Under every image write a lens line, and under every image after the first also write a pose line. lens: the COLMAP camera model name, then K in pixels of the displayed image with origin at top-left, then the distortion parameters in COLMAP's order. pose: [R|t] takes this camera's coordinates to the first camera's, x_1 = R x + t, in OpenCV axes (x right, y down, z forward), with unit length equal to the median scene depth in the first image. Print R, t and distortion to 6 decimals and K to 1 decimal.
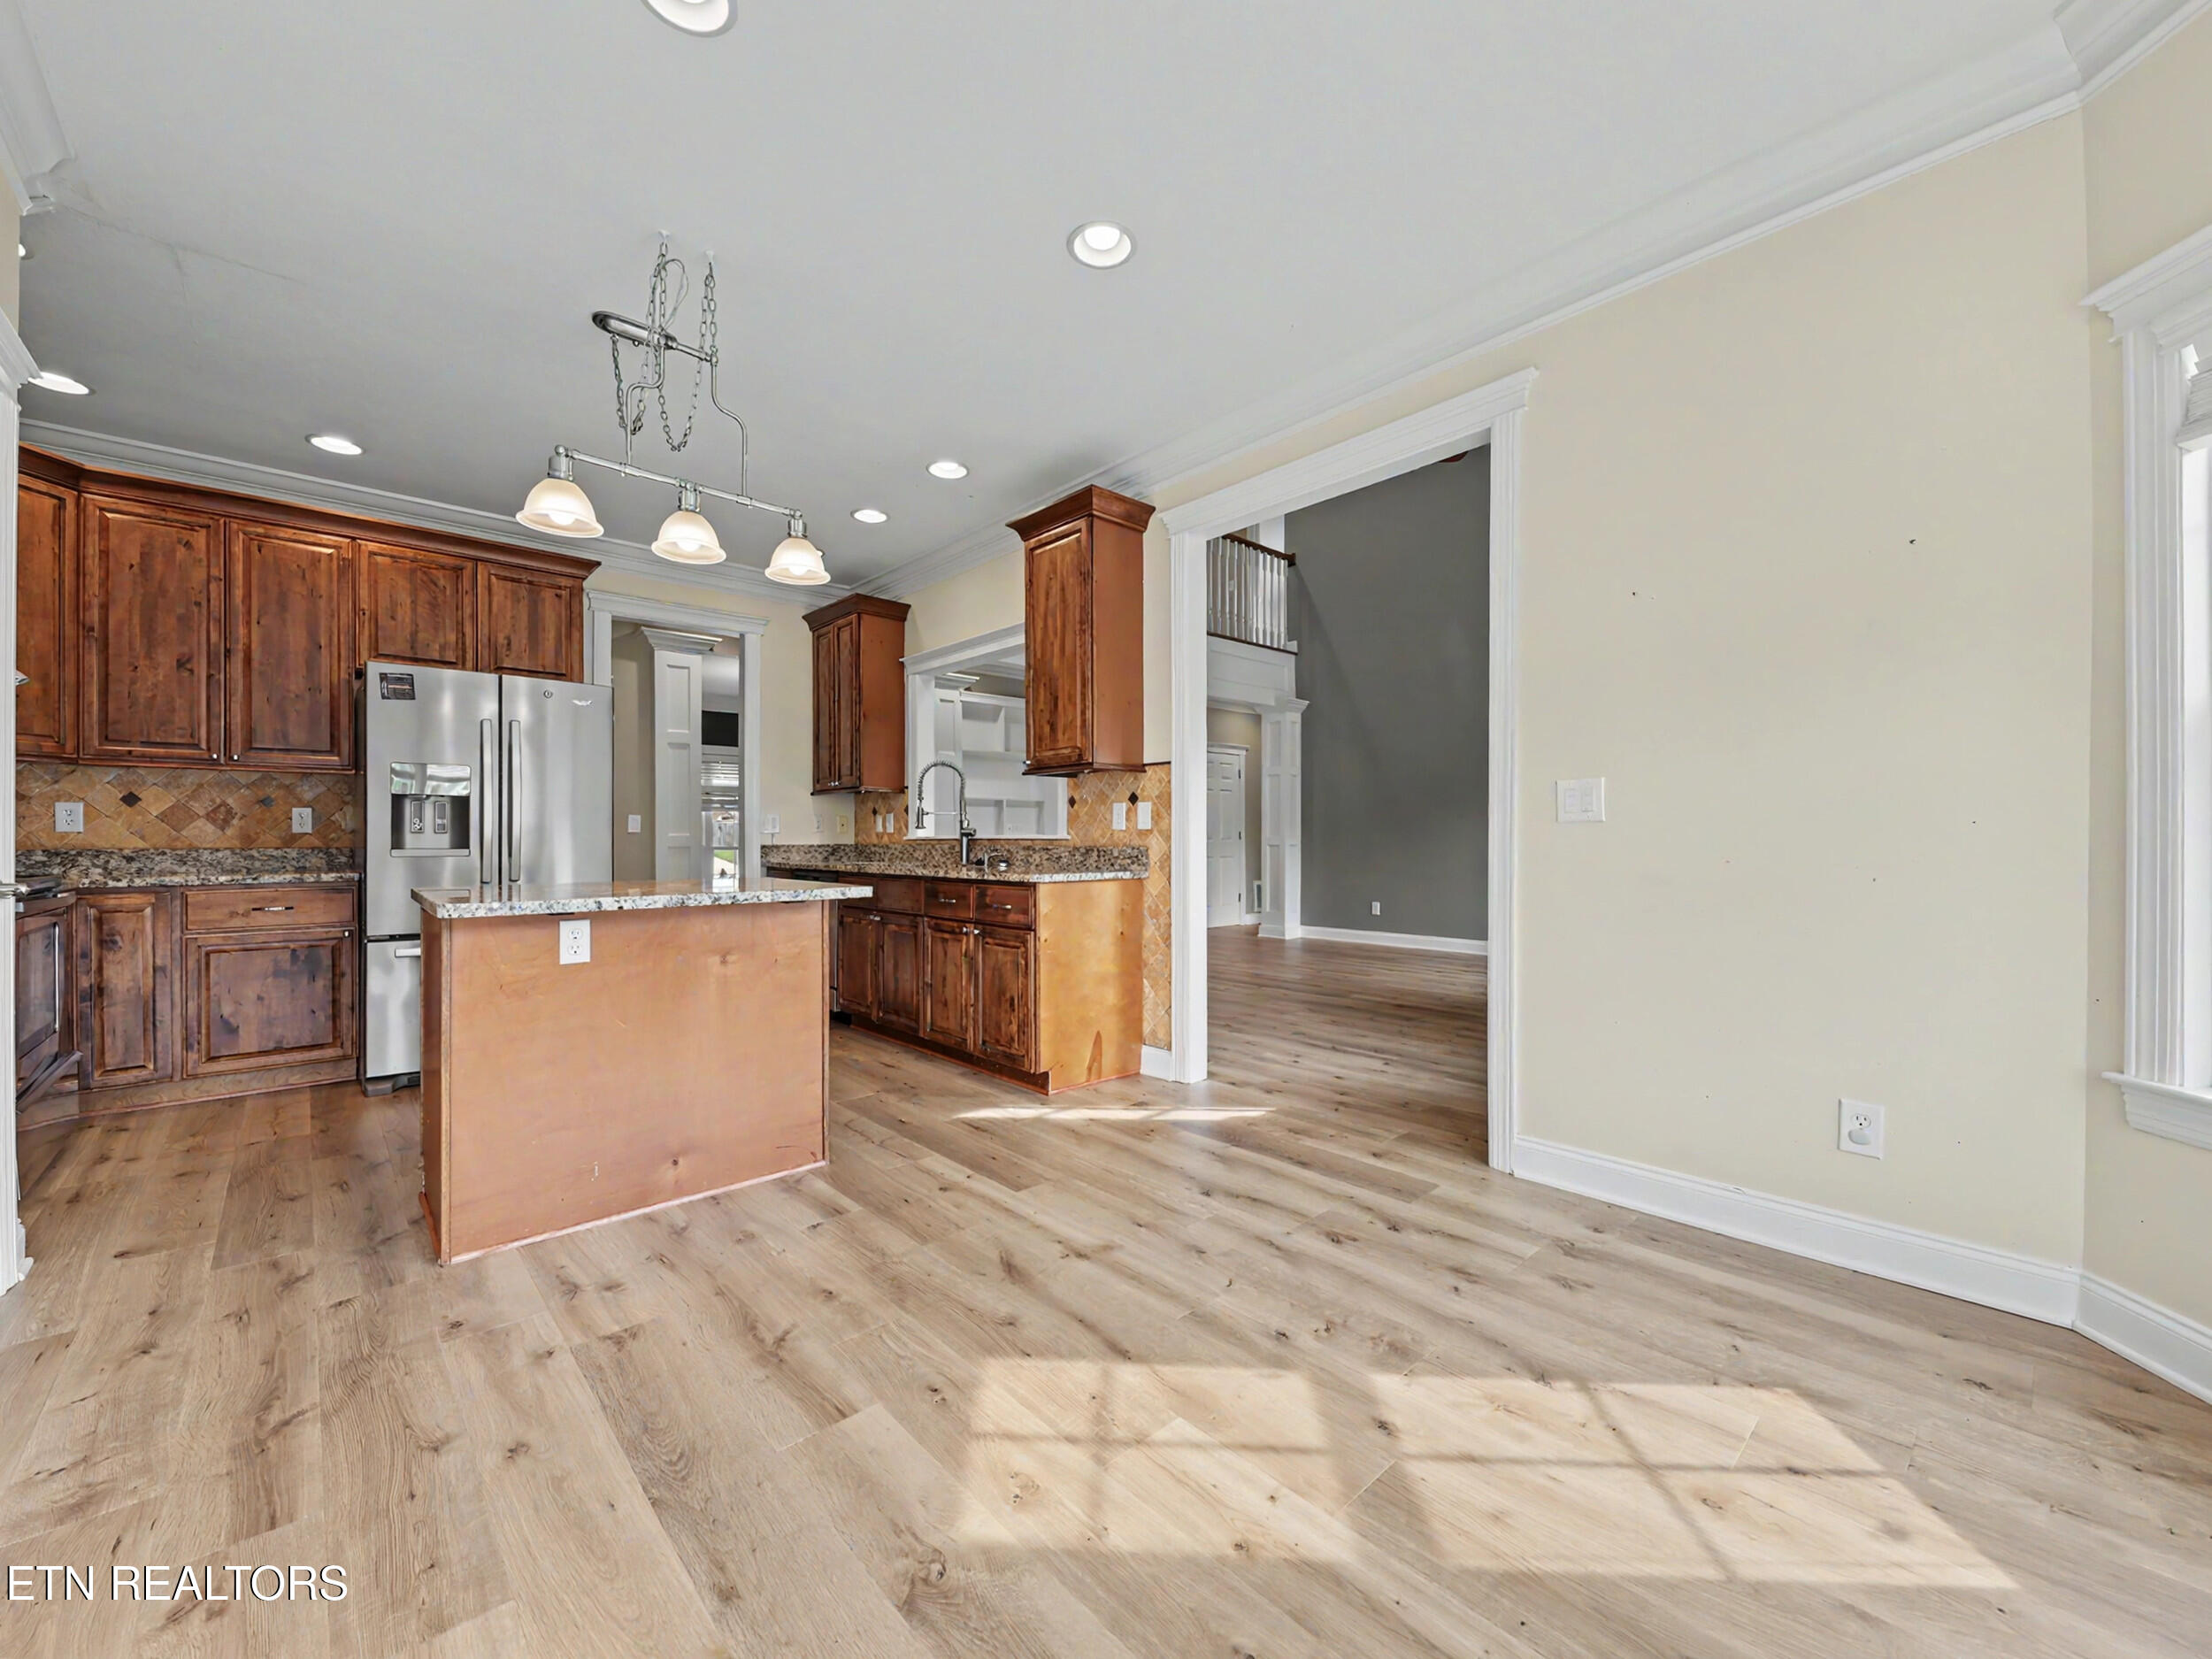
lens RADIAL K [[869.3, 0, 1089.0], [0, 869.3, 835.8], [0, 0, 1]] dist [0.010467, -0.005682]
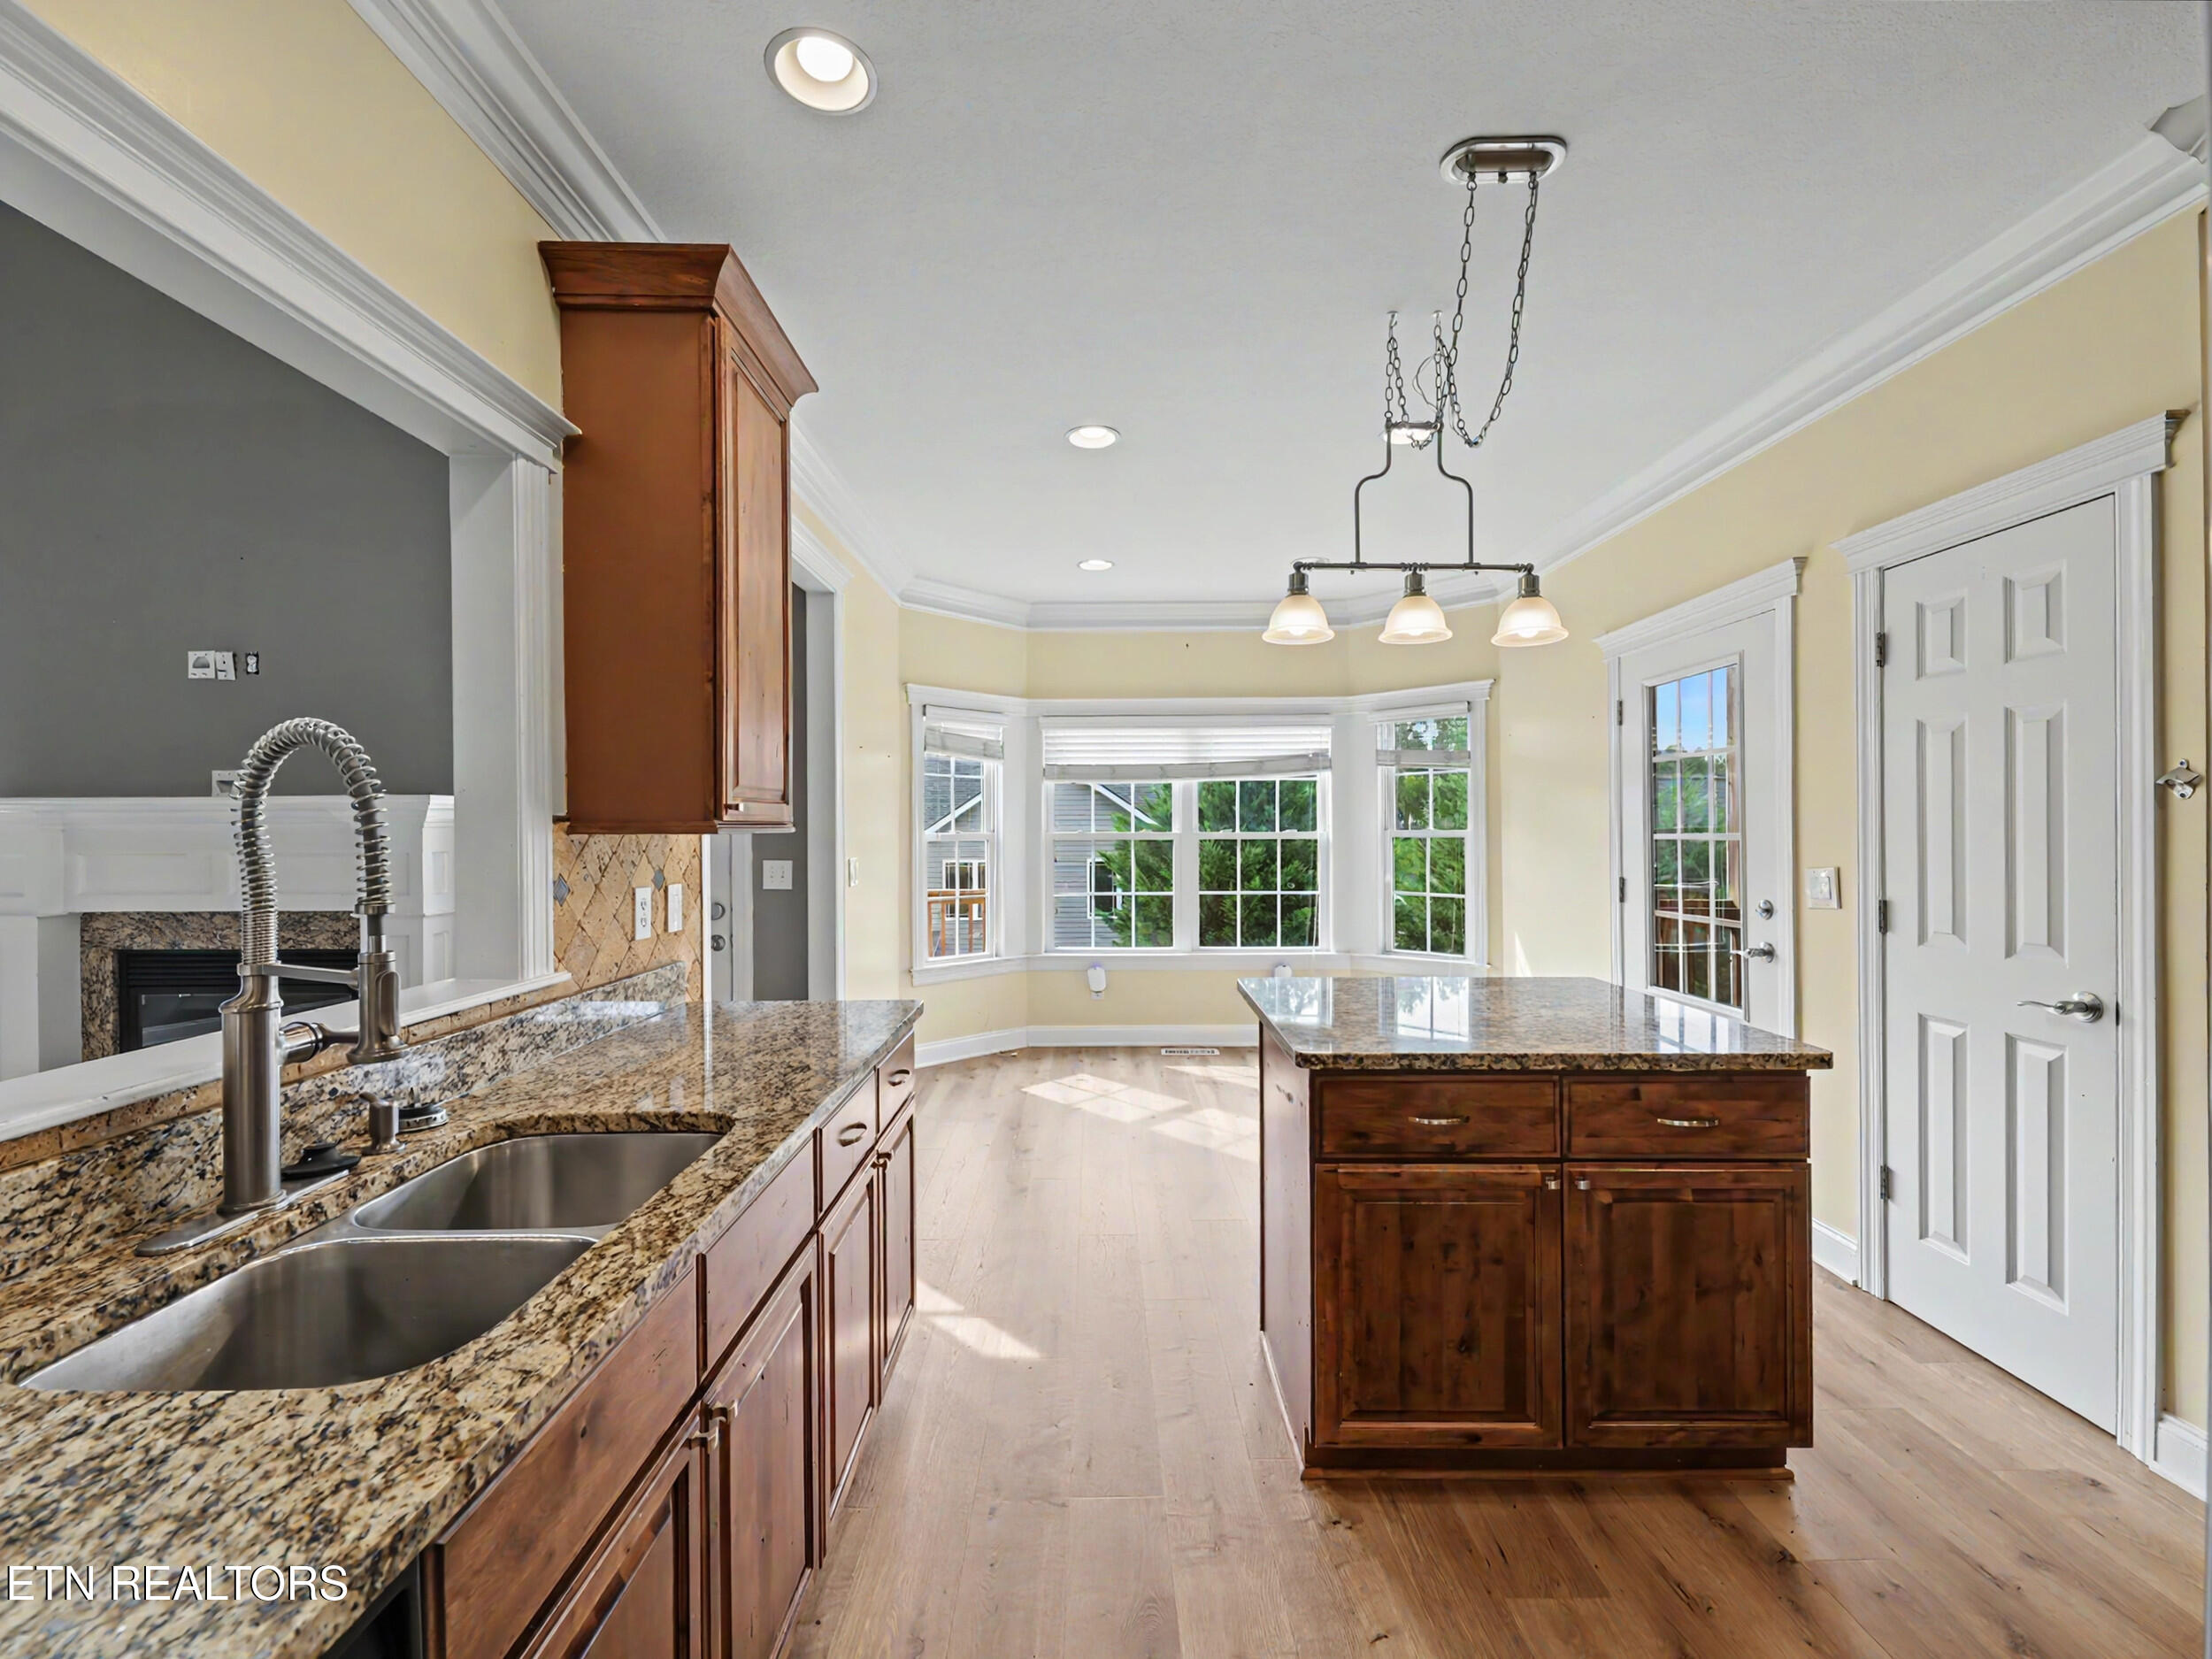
lens RADIAL K [[943.4, 0, 1103.4], [0, 943.4, 835.6], [0, 0, 1]] dist [-0.002642, -0.001691]
pose [[-0.754266, 0.000557, 0.656568, -0.554528], [0.004296, 0.999982, 0.004087, -0.071692], [-0.656554, 0.005903, -0.754256, 1.265415]]
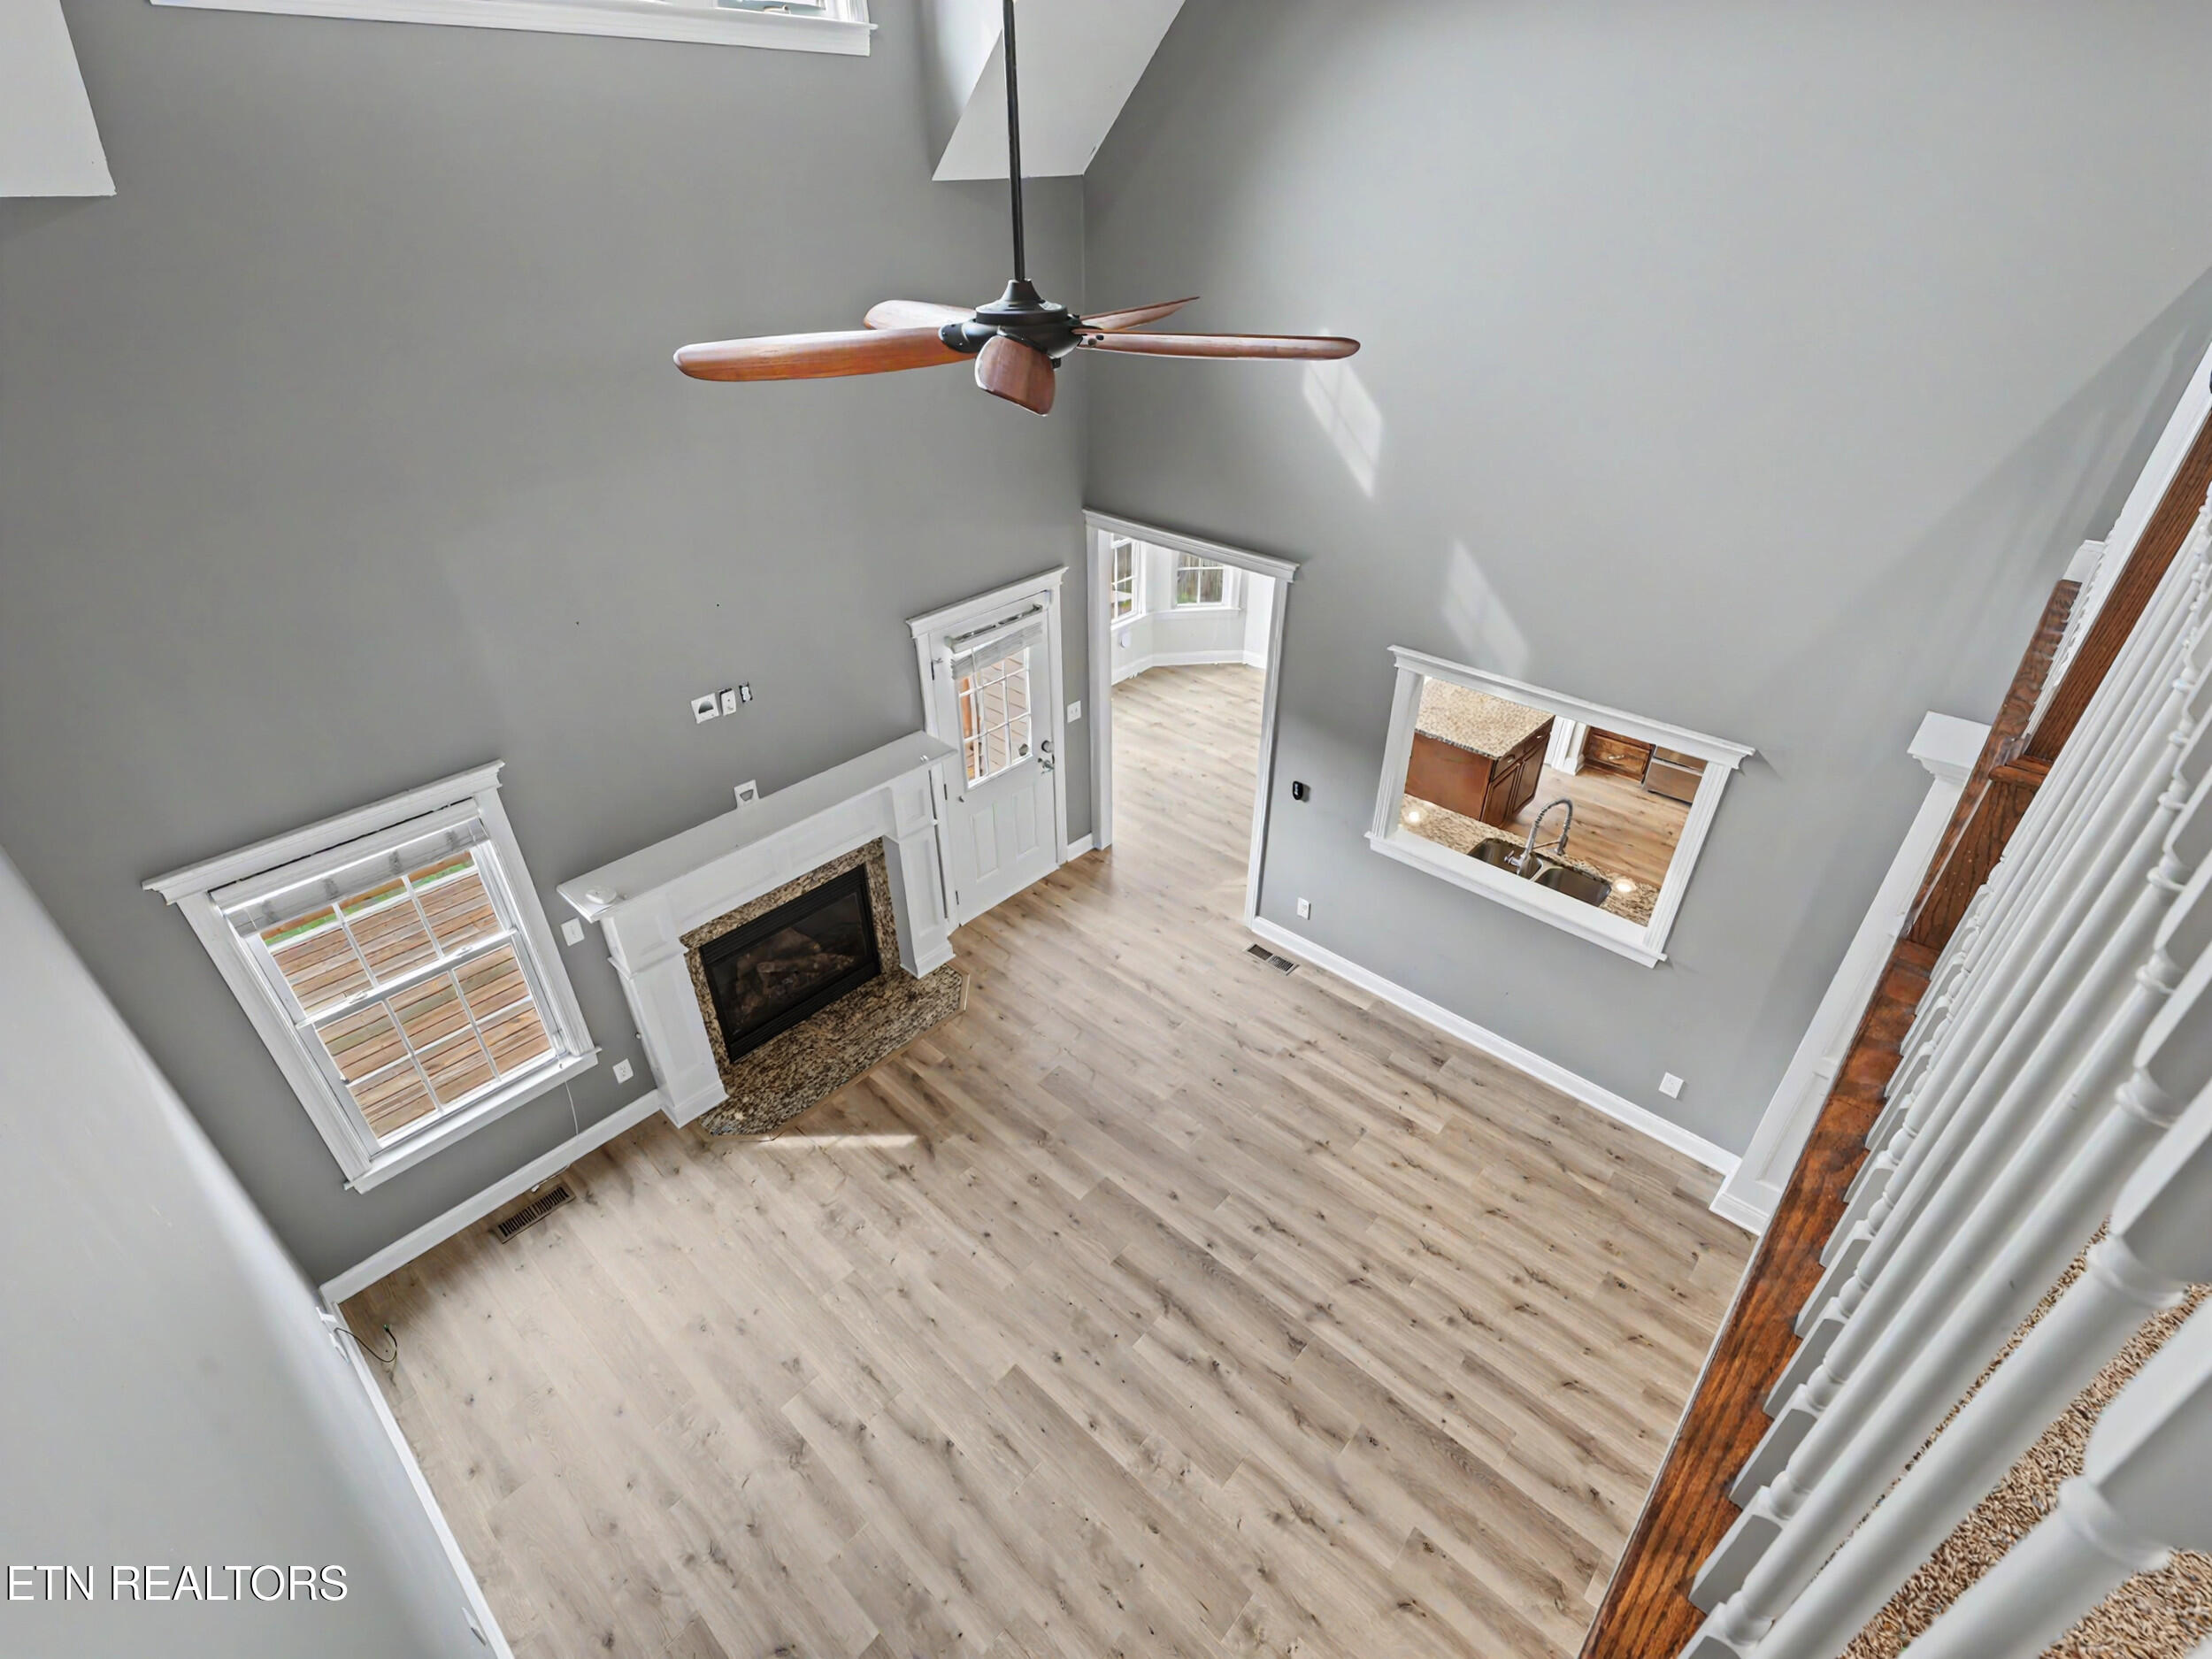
lens RADIAL K [[1031.1, 0, 1101.9], [0, 1031.1, 828.6], [0, 0, 1]] dist [0.012543, -0.001084]
pose [[-0.994896, 0.060079, -0.081069, 0.490957], [0.006783, 0.841429, 0.540325, -0.799851], [0.100677, 0.537017, -0.837542, 2.295113]]
